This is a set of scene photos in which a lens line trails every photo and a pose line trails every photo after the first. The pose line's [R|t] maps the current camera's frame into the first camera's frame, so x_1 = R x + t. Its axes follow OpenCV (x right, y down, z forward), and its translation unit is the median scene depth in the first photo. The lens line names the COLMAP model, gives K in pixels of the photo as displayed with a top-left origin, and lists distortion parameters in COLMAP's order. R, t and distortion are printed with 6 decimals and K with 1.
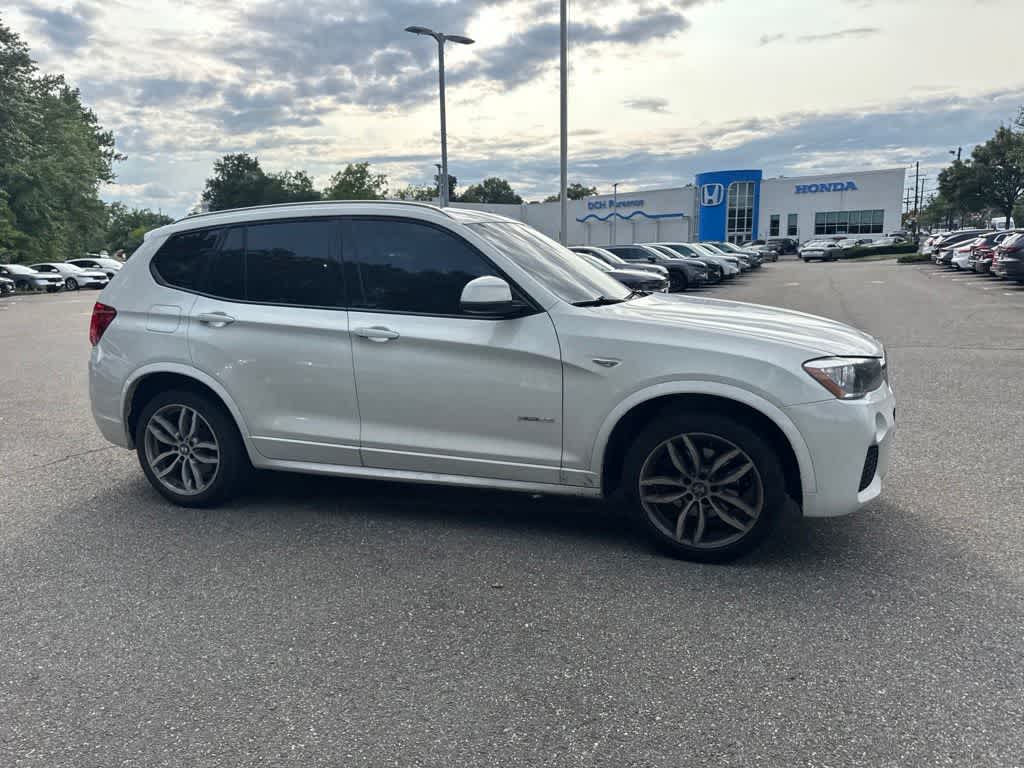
lens RADIAL K [[726.9, 0, 522.1], [0, 726.9, 393.1], [0, 0, 1]] dist [0.051294, -0.063226]
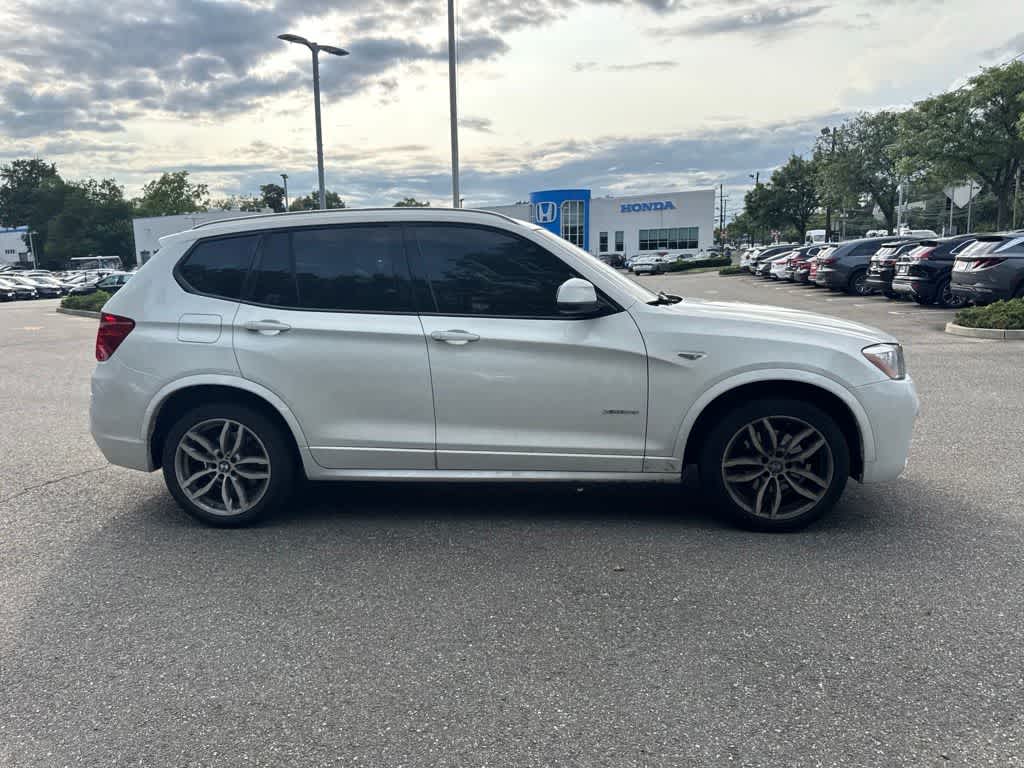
lens RADIAL K [[729.7, 0, 525.4], [0, 729.7, 381.3], [0, 0, 1]] dist [0.029366, -0.032688]
pose [[0.973635, -0.039512, 0.224665, -0.049168], [0.047246, 0.998458, -0.029151, 0.002200], [-0.223167, 0.038997, 0.974000, -0.001032]]
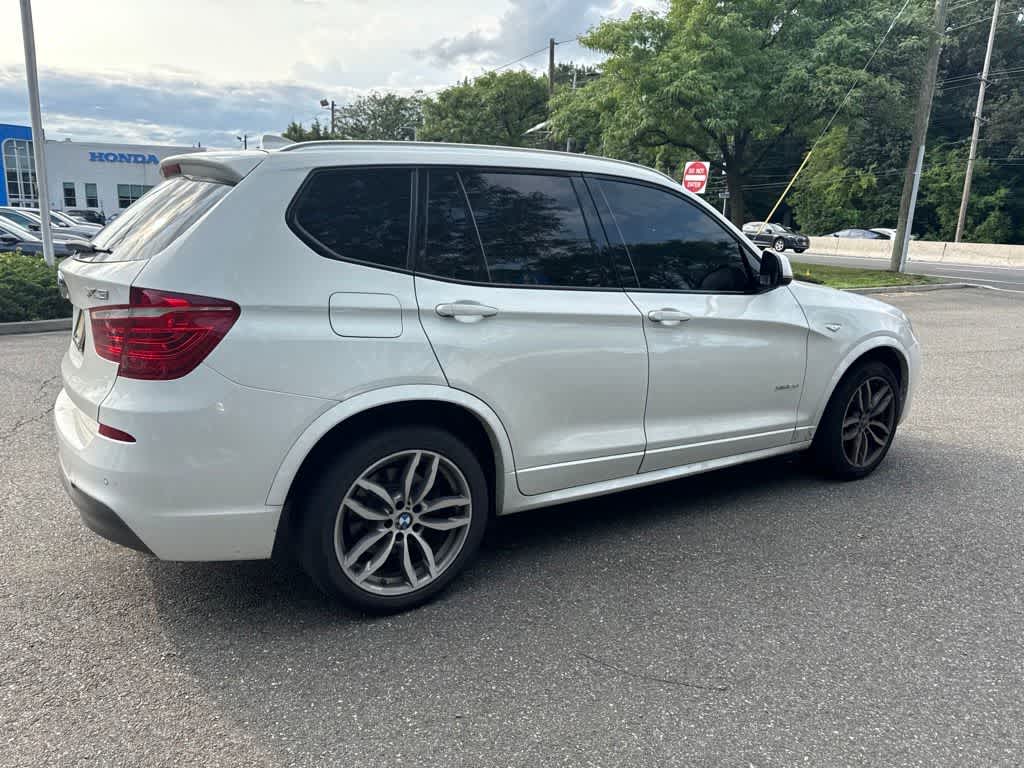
lens RADIAL K [[725.8, 0, 520.2], [0, 725.8, 387.6], [0, 0, 1]] dist [0.037608, -0.037310]
pose [[0.612295, -0.130934, 0.779713, -0.146997], [0.112539, 0.990584, 0.077969, -0.012549], [-0.782579, 0.040008, 0.621264, 0.088979]]
